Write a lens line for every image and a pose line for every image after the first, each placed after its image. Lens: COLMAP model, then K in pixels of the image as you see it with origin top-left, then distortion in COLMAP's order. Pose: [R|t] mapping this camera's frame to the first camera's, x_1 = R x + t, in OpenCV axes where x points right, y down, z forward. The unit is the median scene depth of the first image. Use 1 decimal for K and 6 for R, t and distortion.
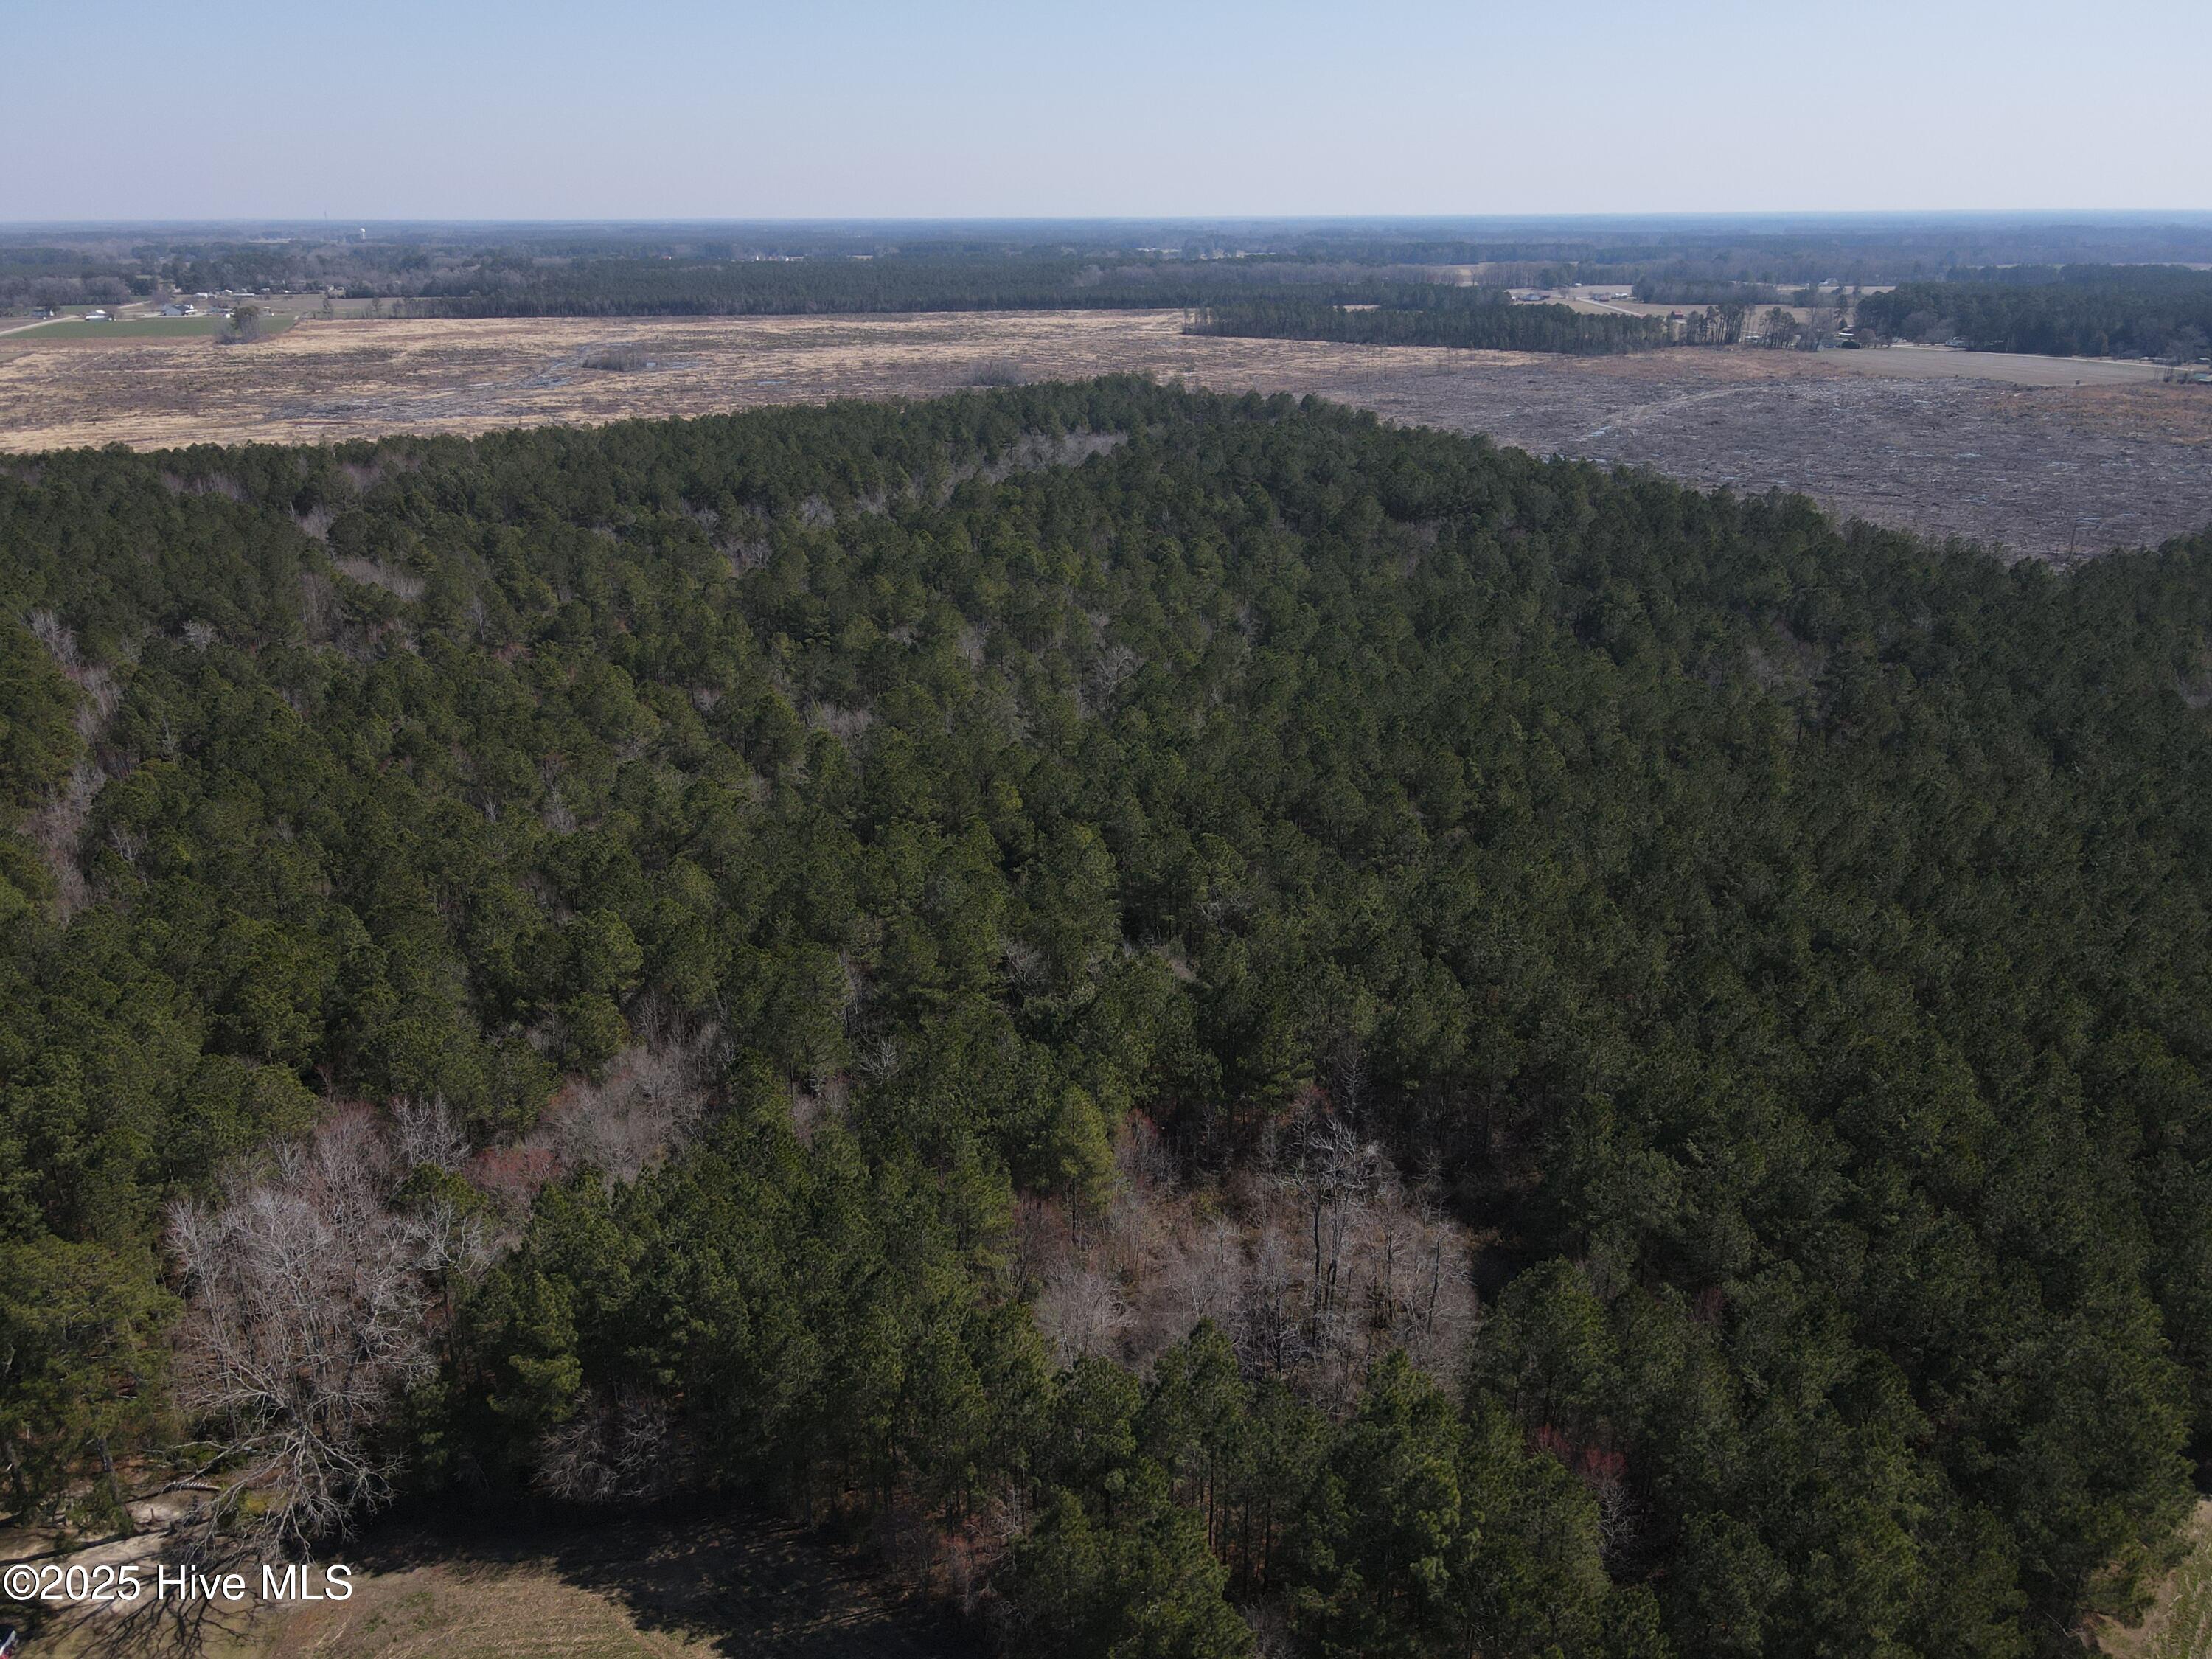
lens RADIAL K [[1615.7, 0, 1111.5], [0, 1615.7, 835.1], [0, 0, 1]] dist [0.009286, 0.011762]
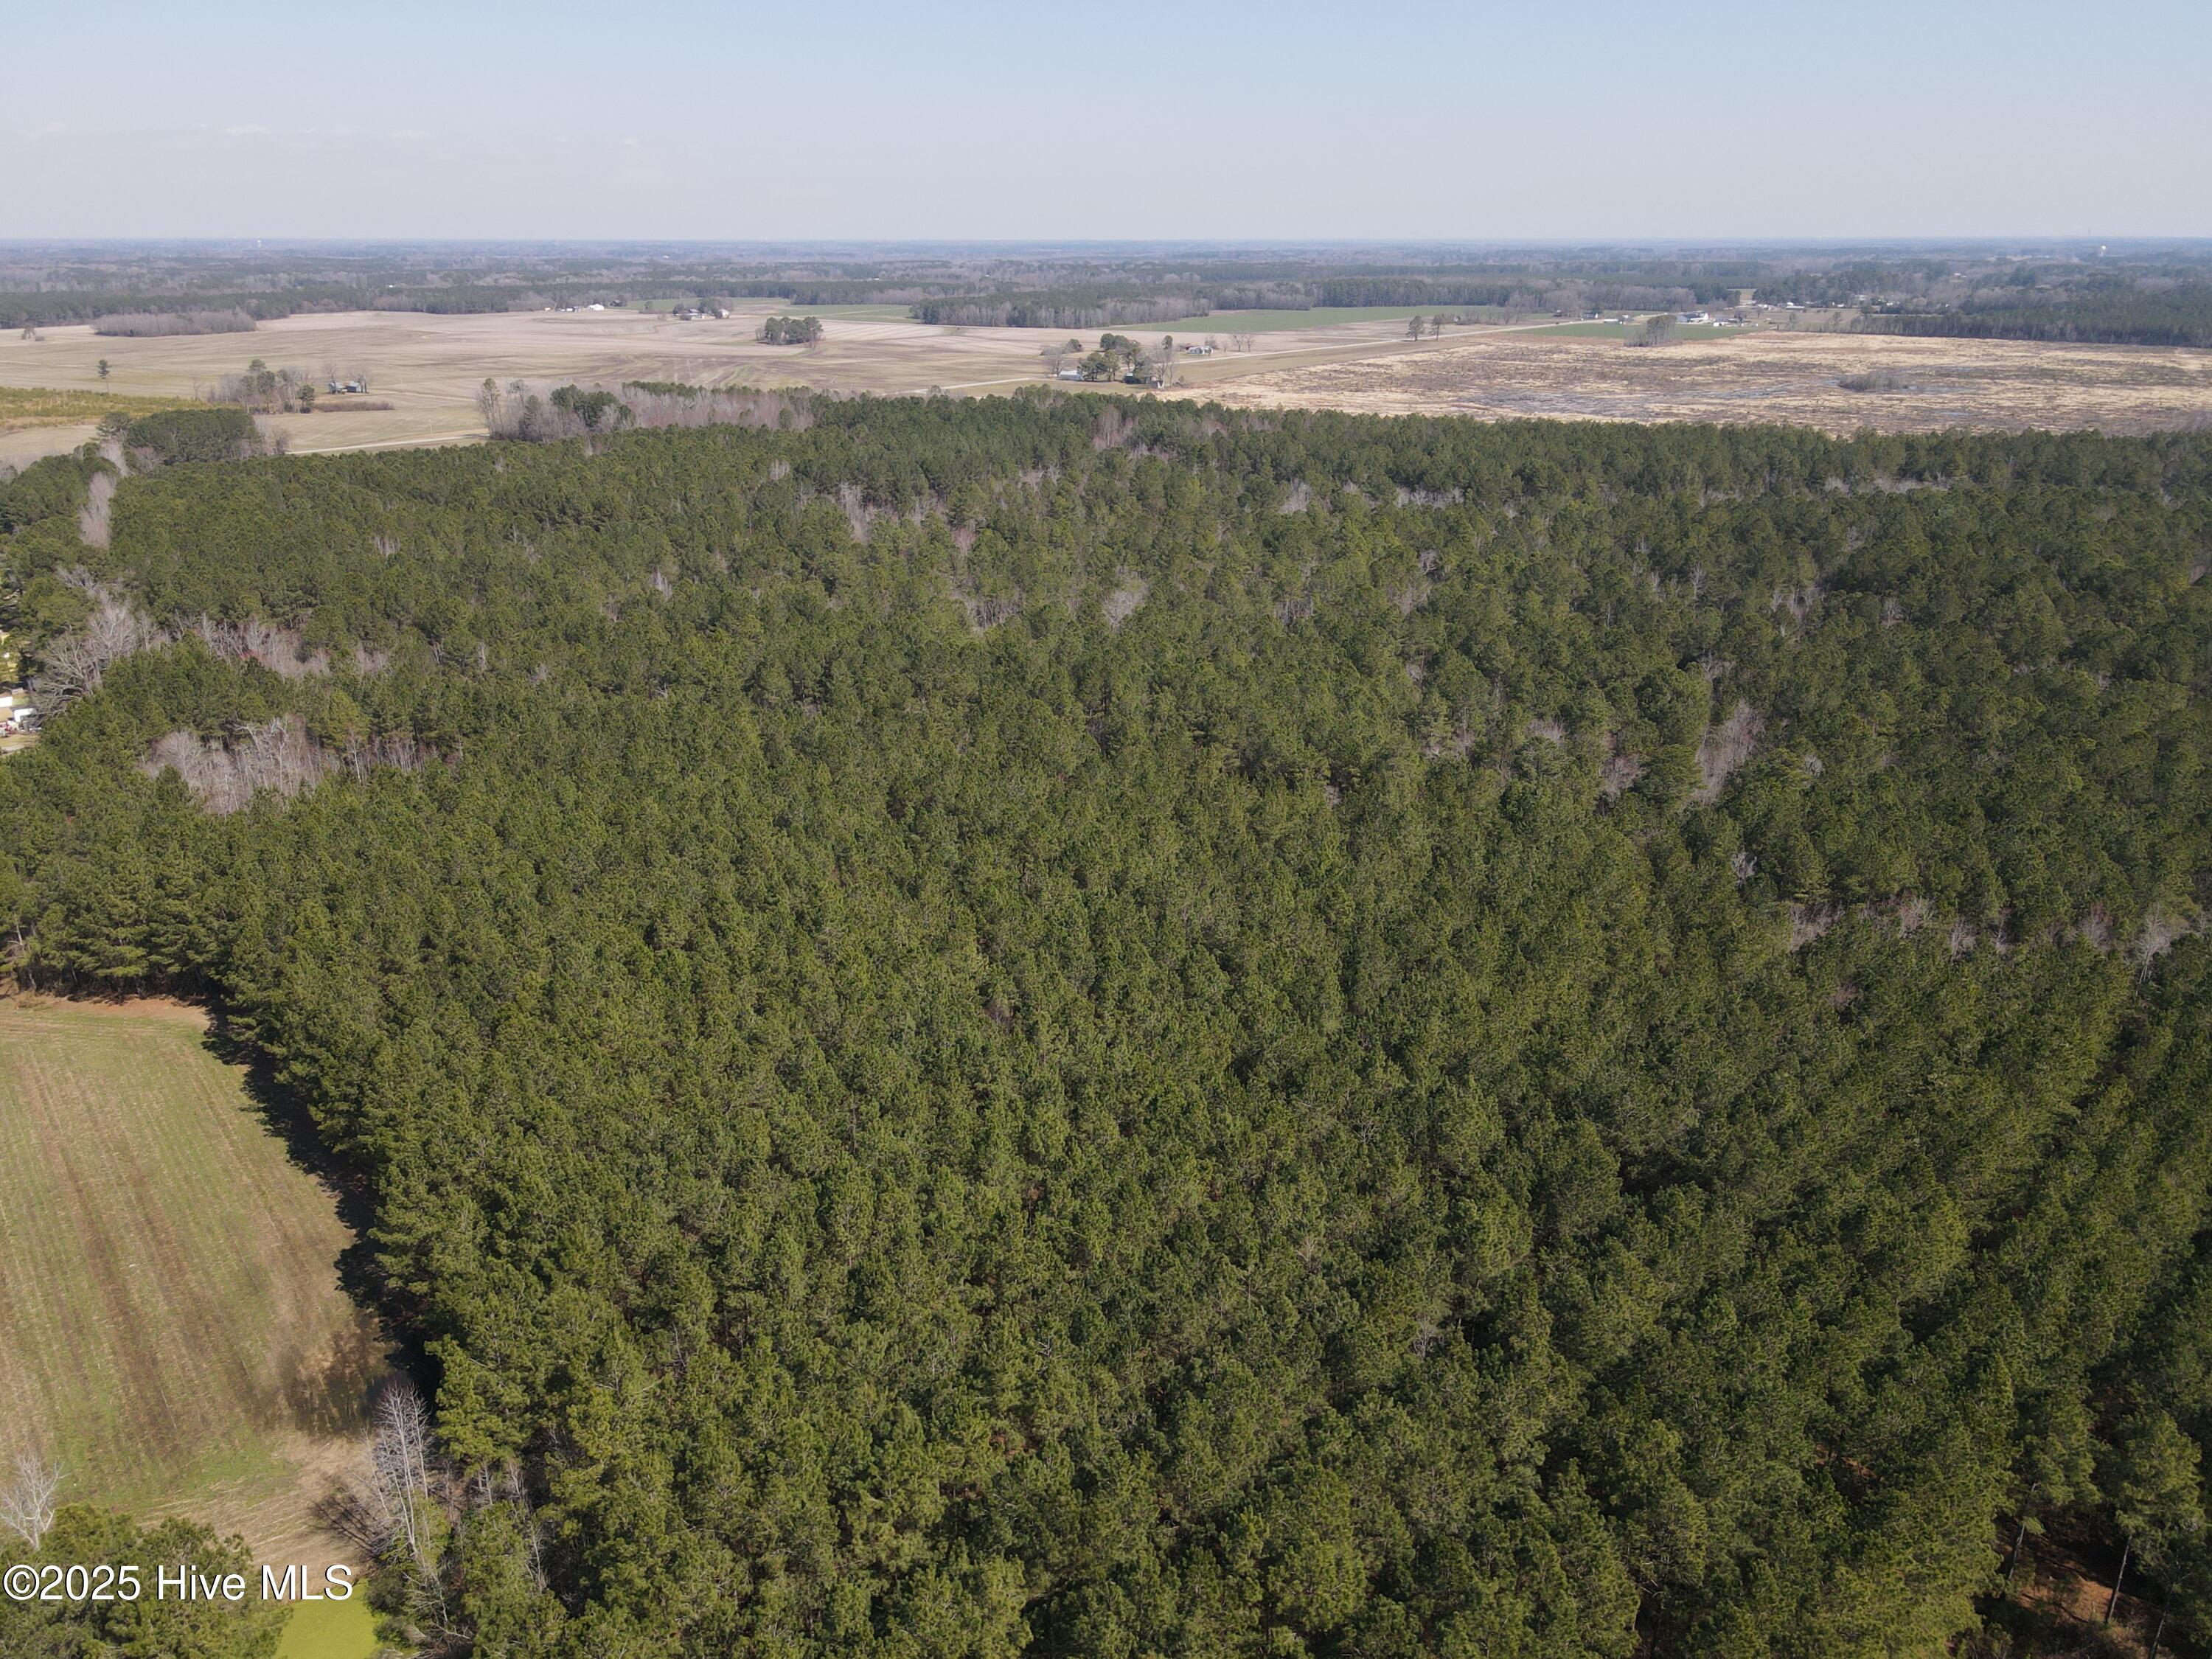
lens RADIAL K [[1615.7, 0, 1111.5], [0, 1615.7, 835.1], [0, 0, 1]] dist [0.009286, 0.011762]
pose [[0.553361, 0.296127, -0.778524, 0.273911], [-0.303113, 0.942175, 0.142928, -0.031995], [0.775831, 0.156890, 0.611123, 0.077009]]
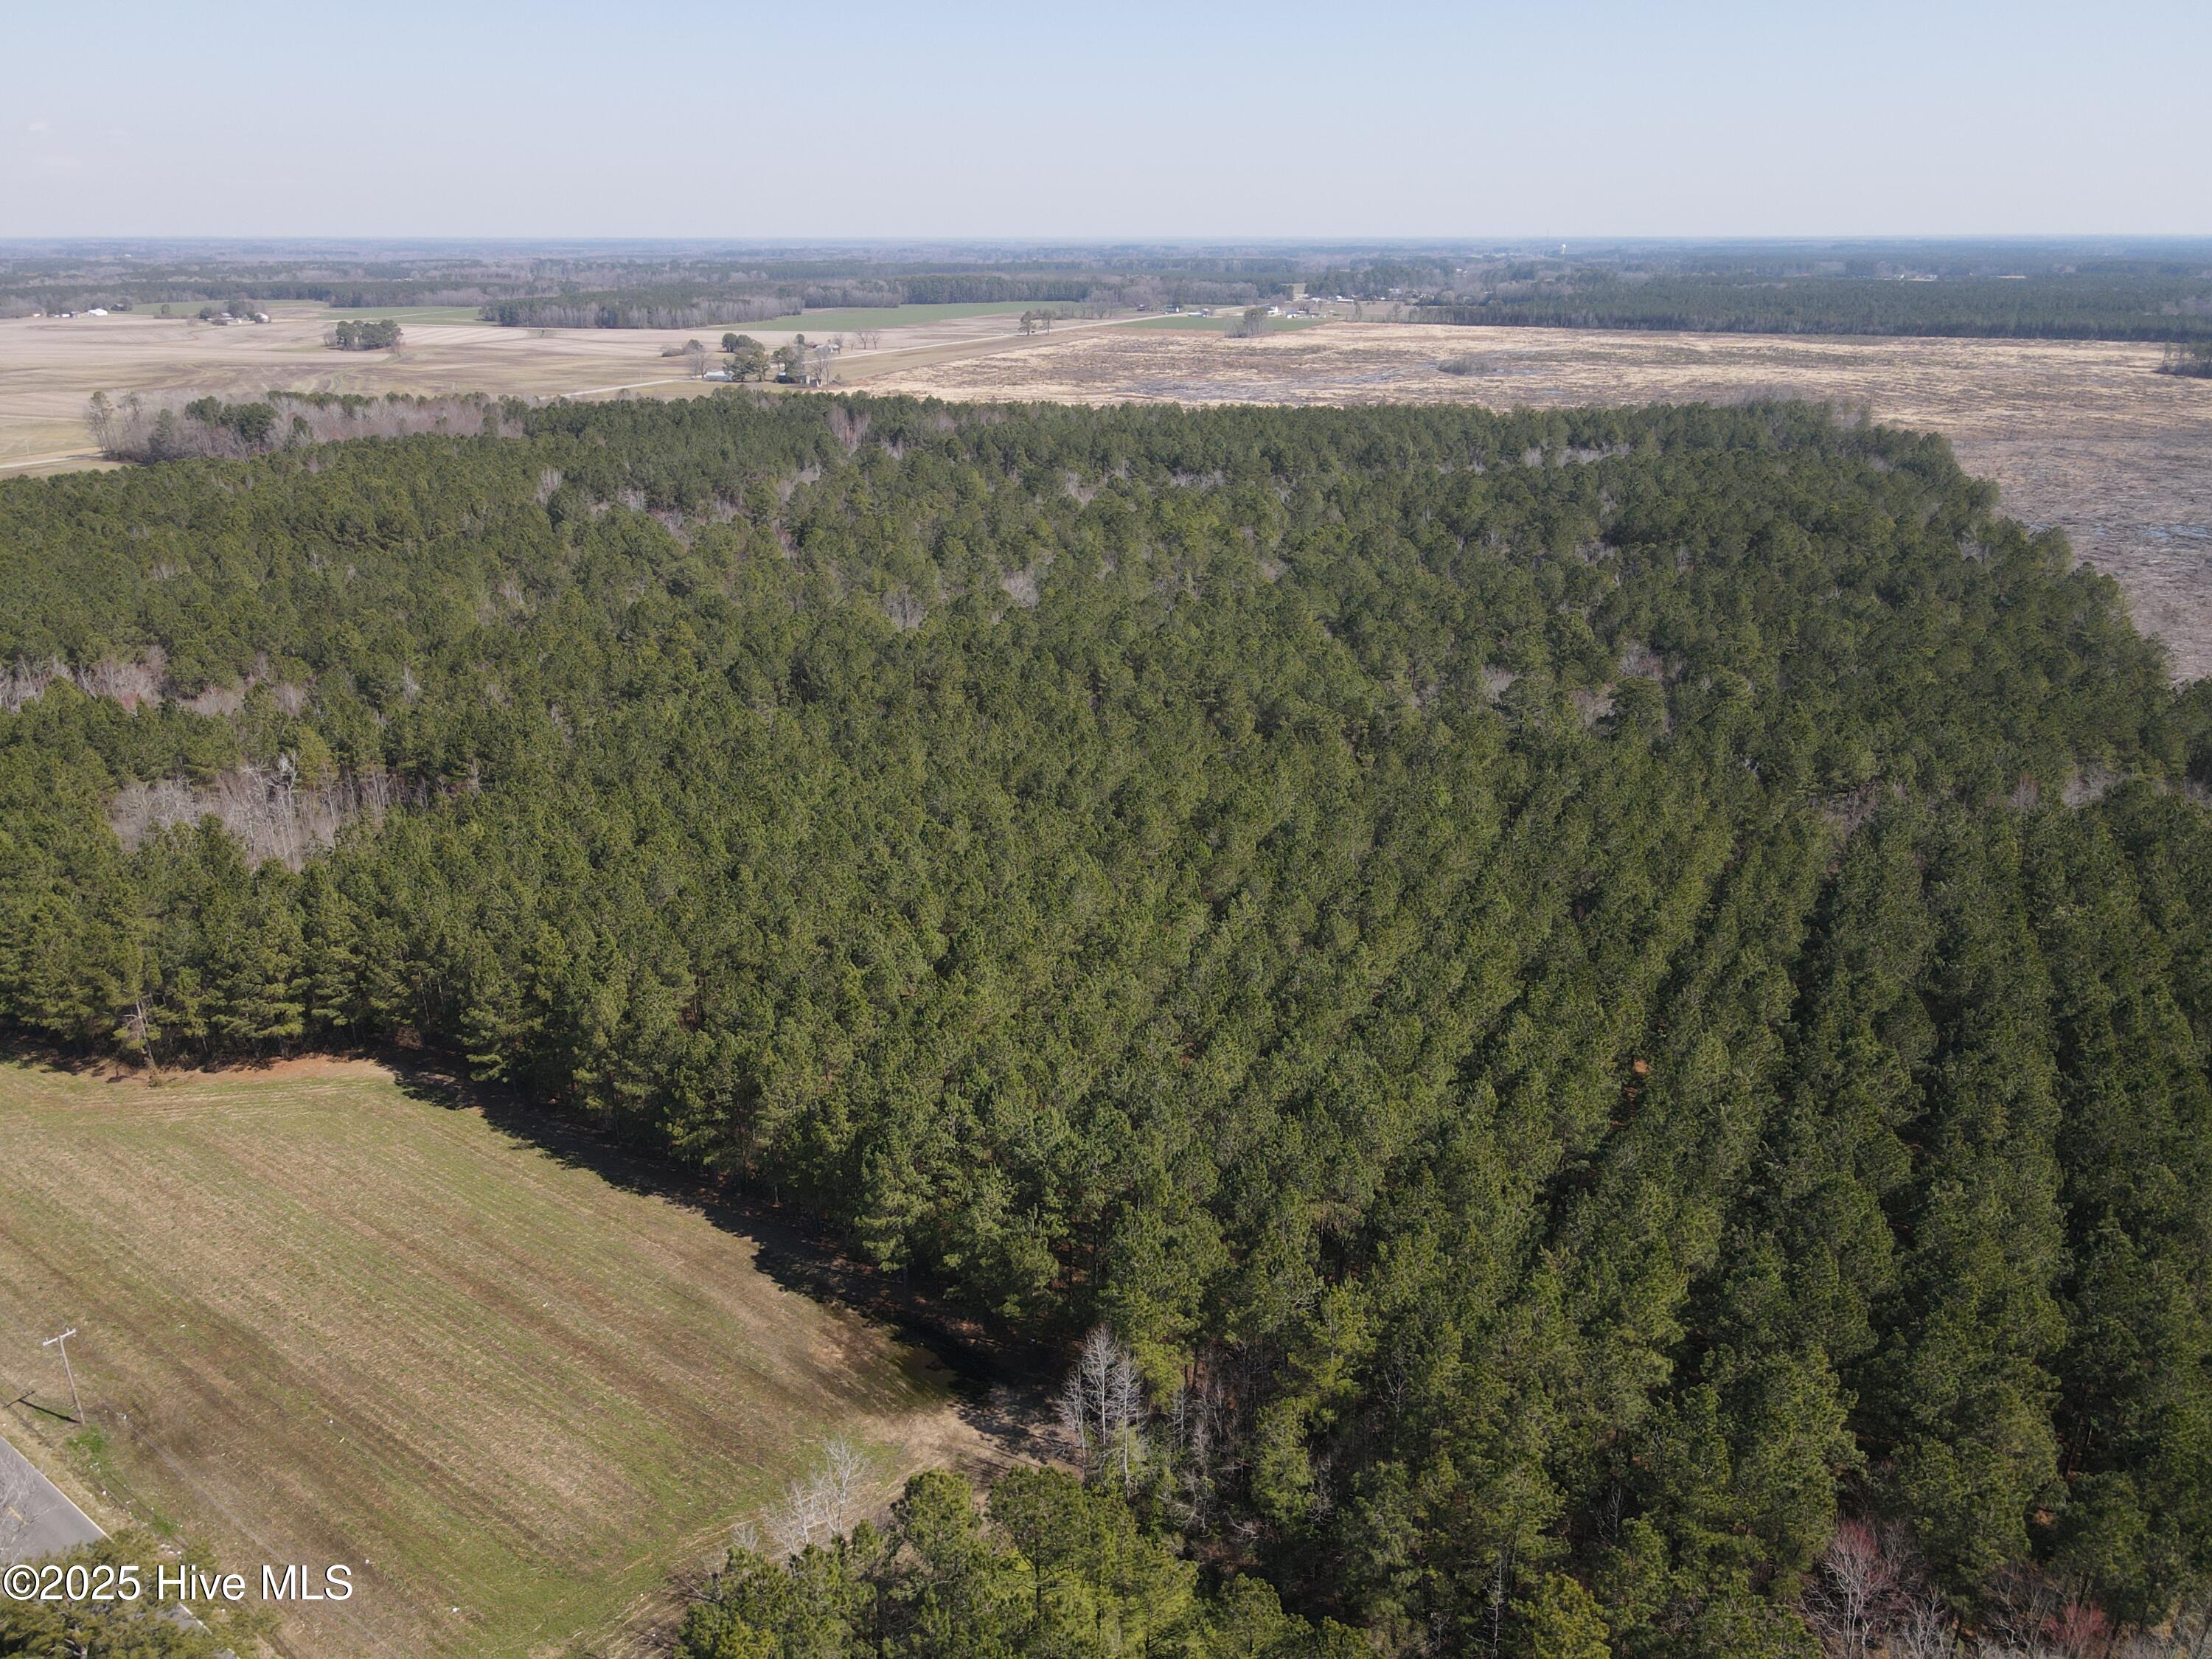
lens RADIAL K [[1615.7, 0, 1111.5], [0, 1615.7, 835.1], [0, 0, 1]] dist [0.009286, 0.011762]
pose [[0.759333, 0.232711, -0.607667, 0.235723], [-0.237999, 0.968481, 0.073488, -0.009325], [0.605616, 0.088822, 0.790784, 0.020632]]
